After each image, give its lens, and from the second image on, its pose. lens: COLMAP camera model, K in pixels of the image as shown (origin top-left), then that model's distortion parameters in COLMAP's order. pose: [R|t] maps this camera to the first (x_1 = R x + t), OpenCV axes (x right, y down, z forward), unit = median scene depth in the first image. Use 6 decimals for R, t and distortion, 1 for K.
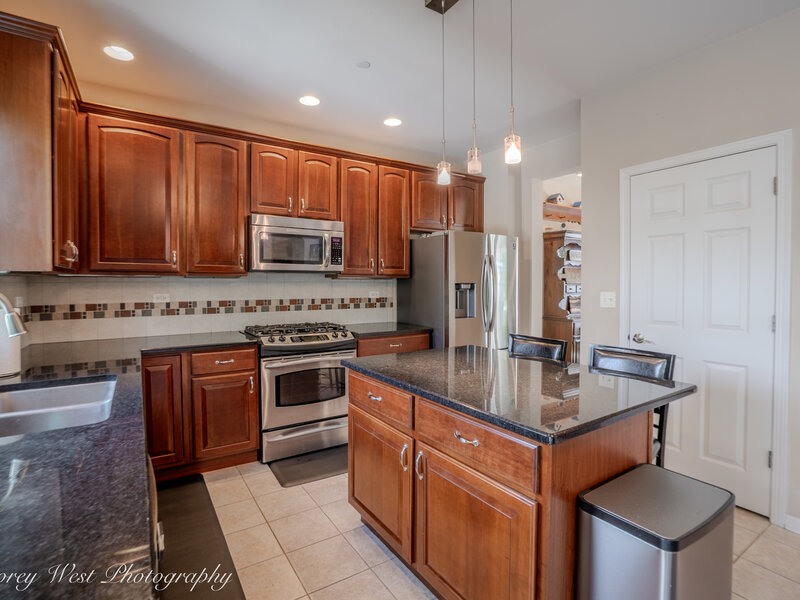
lens RADIAL K [[408.7, 0, 395.1], [0, 408.7, 289.0], [0, 0, 1]] dist [-0.017159, 0.000794]
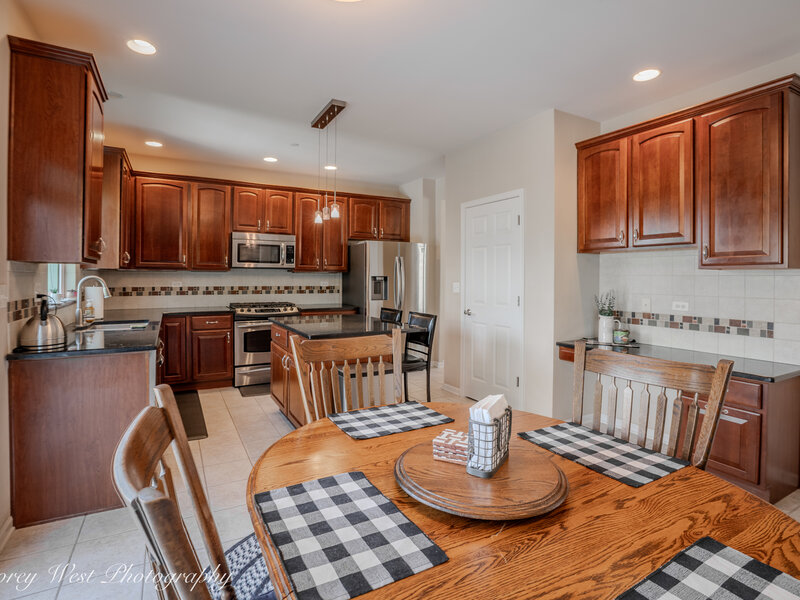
lens RADIAL K [[423.1, 0, 398.4], [0, 423.1, 271.2], [0, 0, 1]] dist [-0.002106, -0.000113]
pose [[0.997459, 0.004823, -0.071079, 0.394300], [-0.006788, 0.999601, -0.027432, 0.010322], [0.070918, 0.027845, 0.997093, -0.573657]]
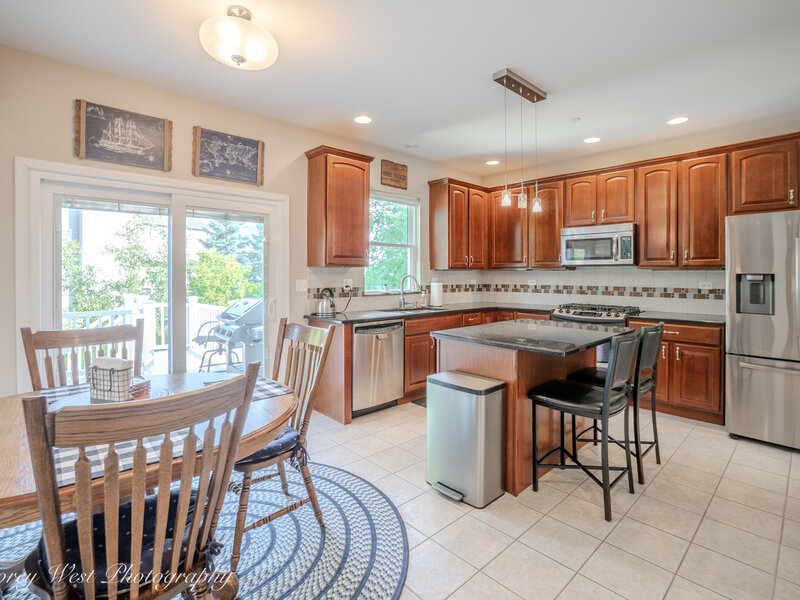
lens RADIAL K [[423.1, 0, 398.4], [0, 423.1, 271.2], [0, 0, 1]] dist [-0.002106, -0.000113]
pose [[0.168197, -0.006543, -0.985732, 1.054050], [-0.014956, 0.999846, -0.009188, -0.000621], [0.985640, 0.016288, 0.168073, 0.125778]]
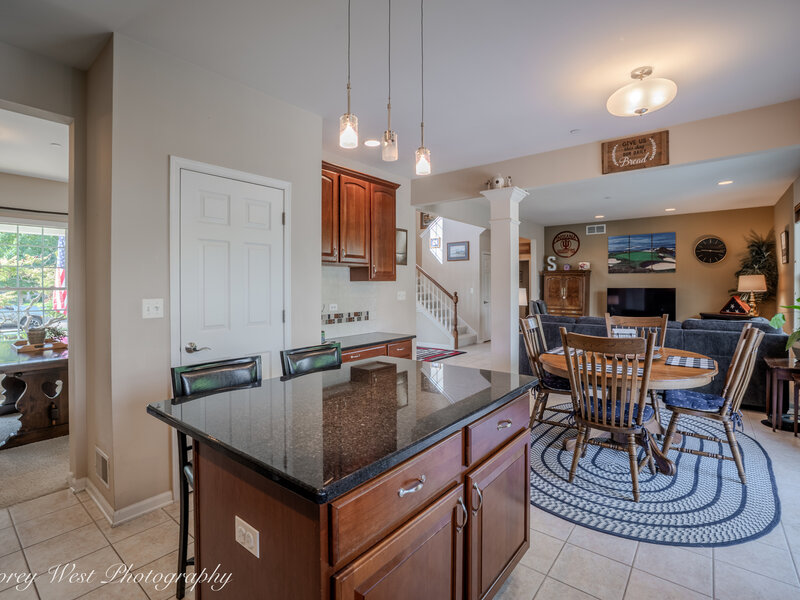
lens RADIAL K [[439.9, 0, 387.8], [0, 439.9, 294.4], [0, 0, 1]] dist [-0.012835, 0.002376]
pose [[-0.351613, -0.018827, 0.935956, -0.372132], [0.016830, 0.999509, 0.026428, -0.014251], [-0.935994, 0.025044, -0.351124, 0.735598]]
